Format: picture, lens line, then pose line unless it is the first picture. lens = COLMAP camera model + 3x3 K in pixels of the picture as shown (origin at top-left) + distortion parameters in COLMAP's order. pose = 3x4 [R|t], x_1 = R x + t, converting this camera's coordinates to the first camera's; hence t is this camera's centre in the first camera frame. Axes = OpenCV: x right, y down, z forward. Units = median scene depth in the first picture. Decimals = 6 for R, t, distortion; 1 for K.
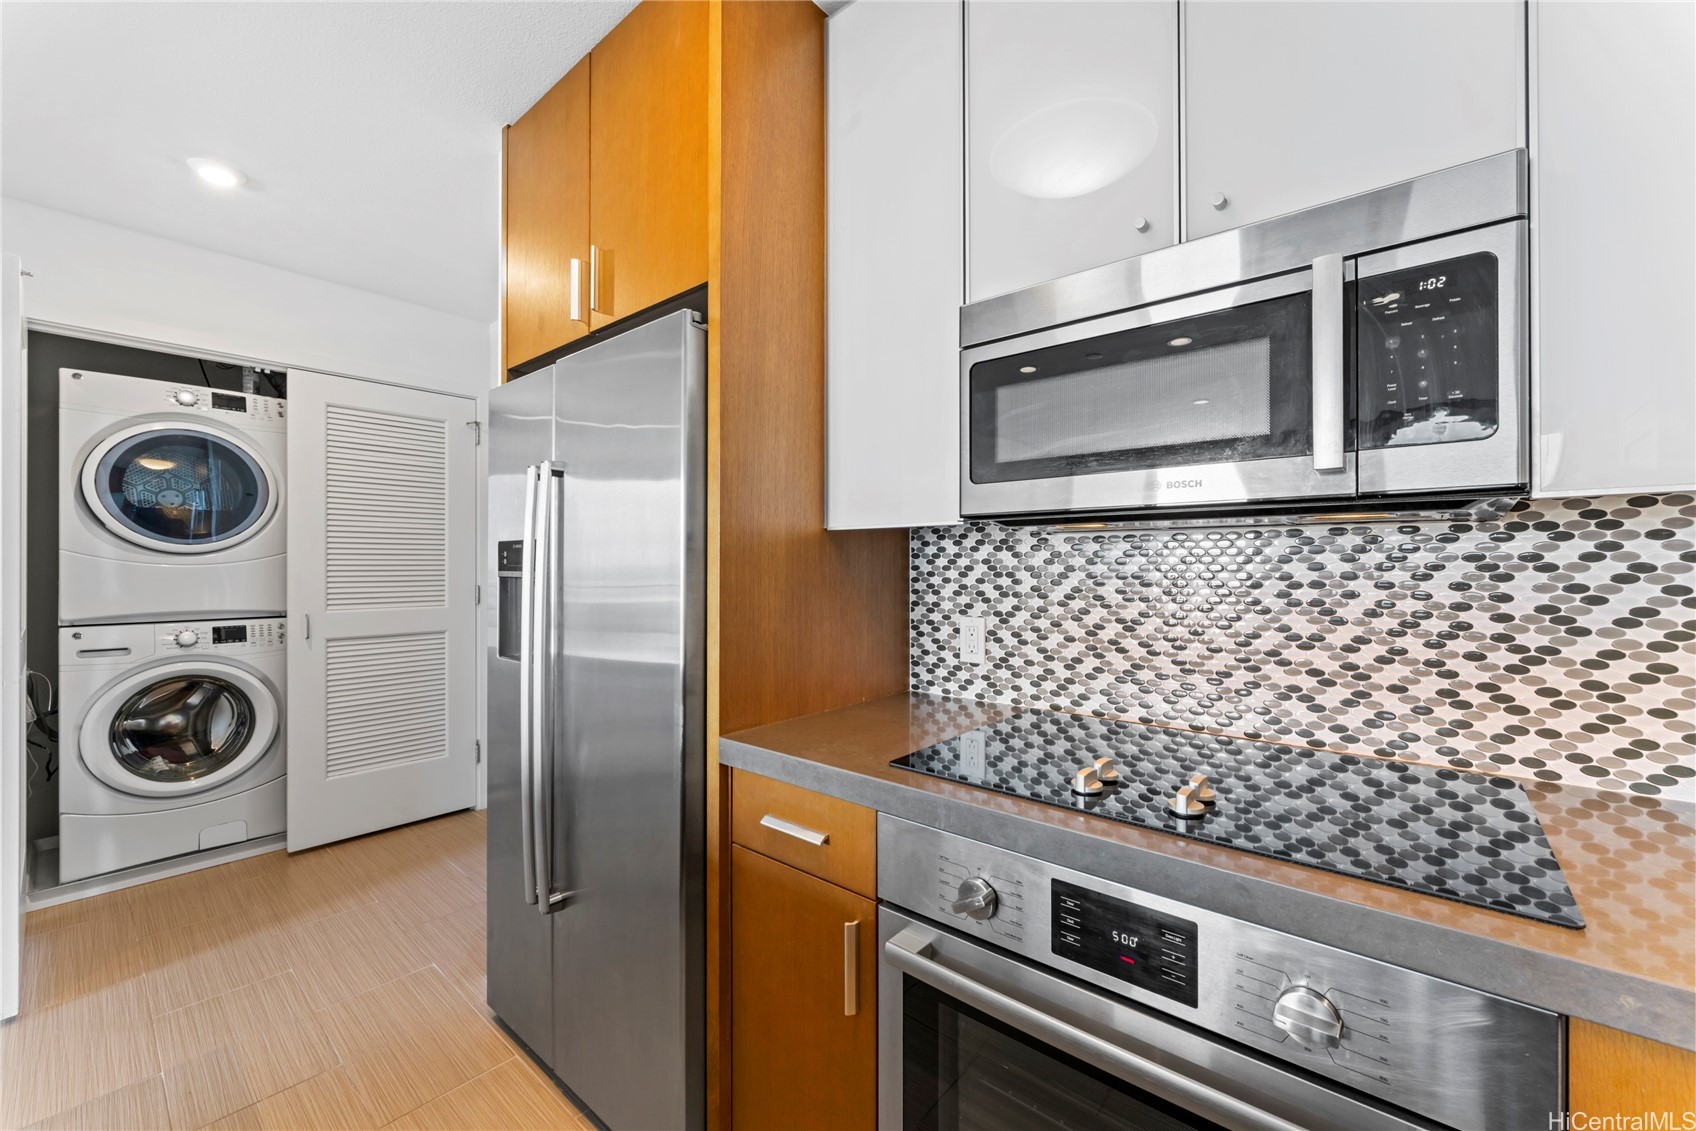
lens RADIAL K [[677.4, 0, 847.4], [0, 677.4, 568.1], [0, 0, 1]] dist [-0.008198, 0.001605]
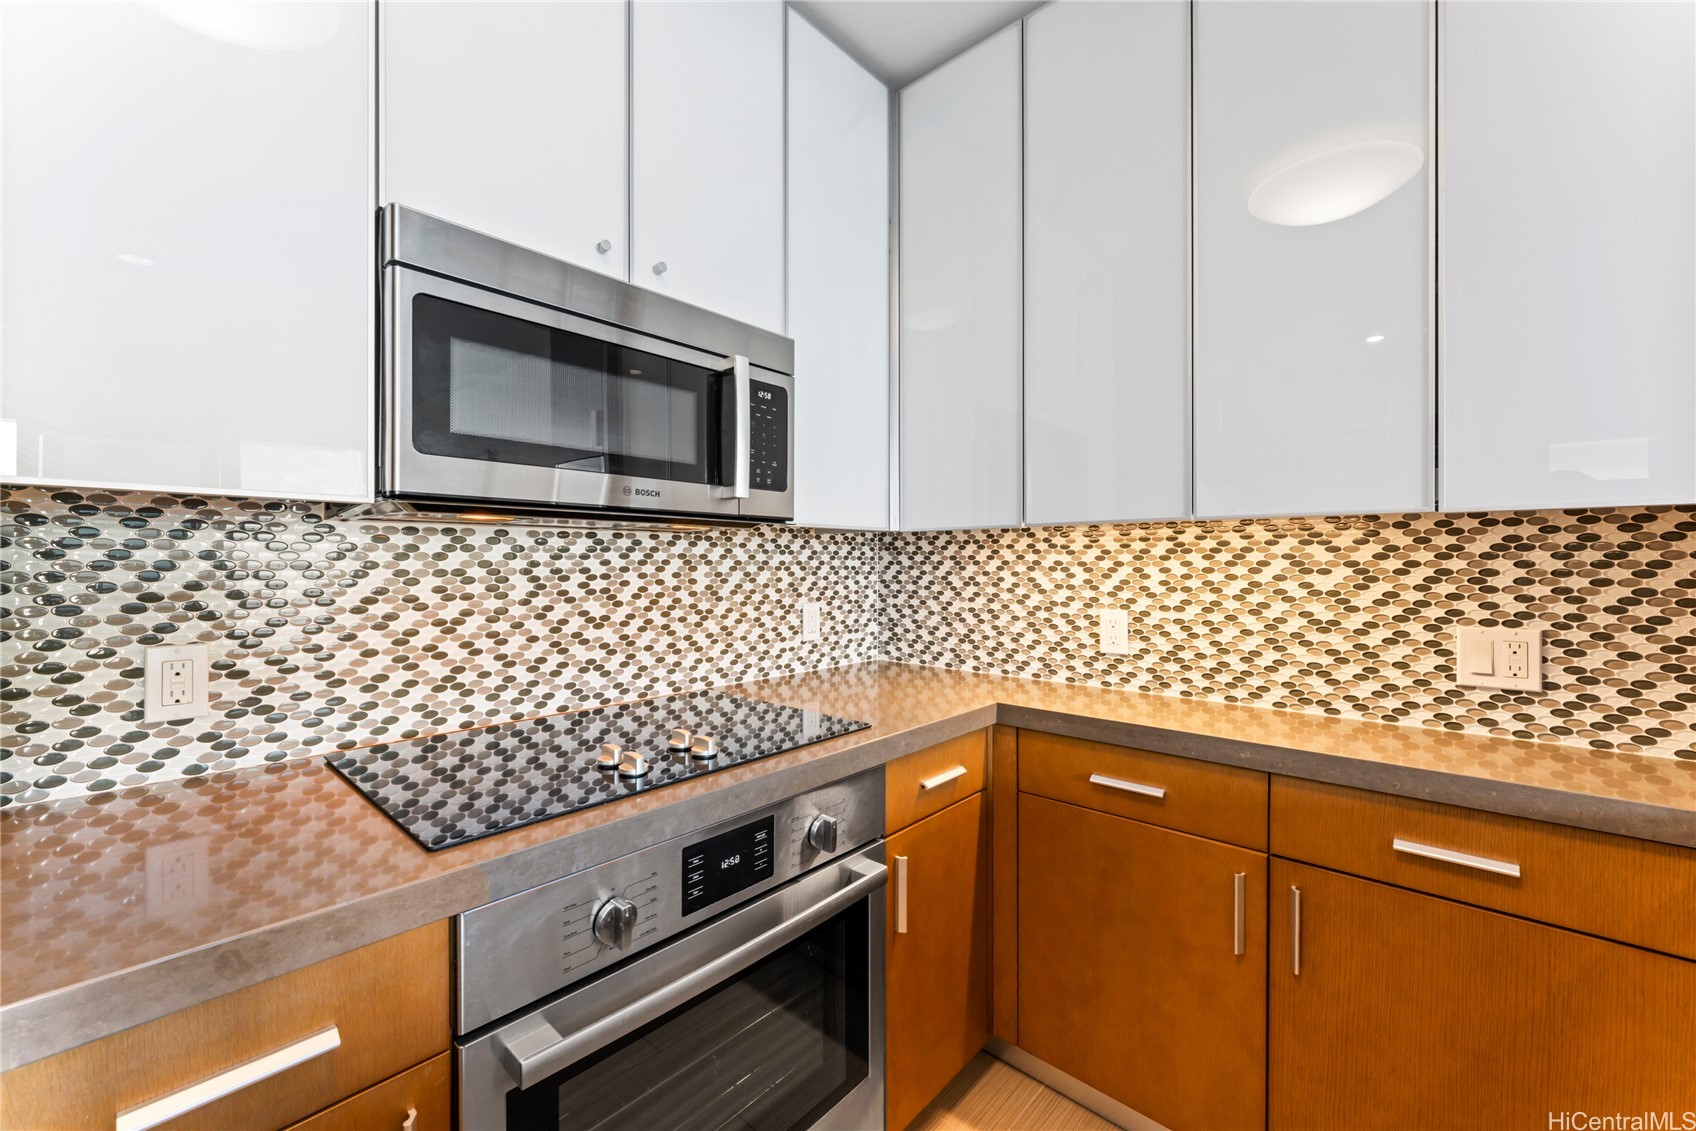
lens RADIAL K [[677.4, 0, 847.1], [0, 677.4, 565.0], [0, 0, 1]] dist [-0.008198, 0.001605]
pose [[0.016380, -0.003697, 0.999859, -0.585965], [0.005176, 0.999980, 0.003613, 0.000658], [-0.999852, 0.005116, 0.016399, 0.537812]]
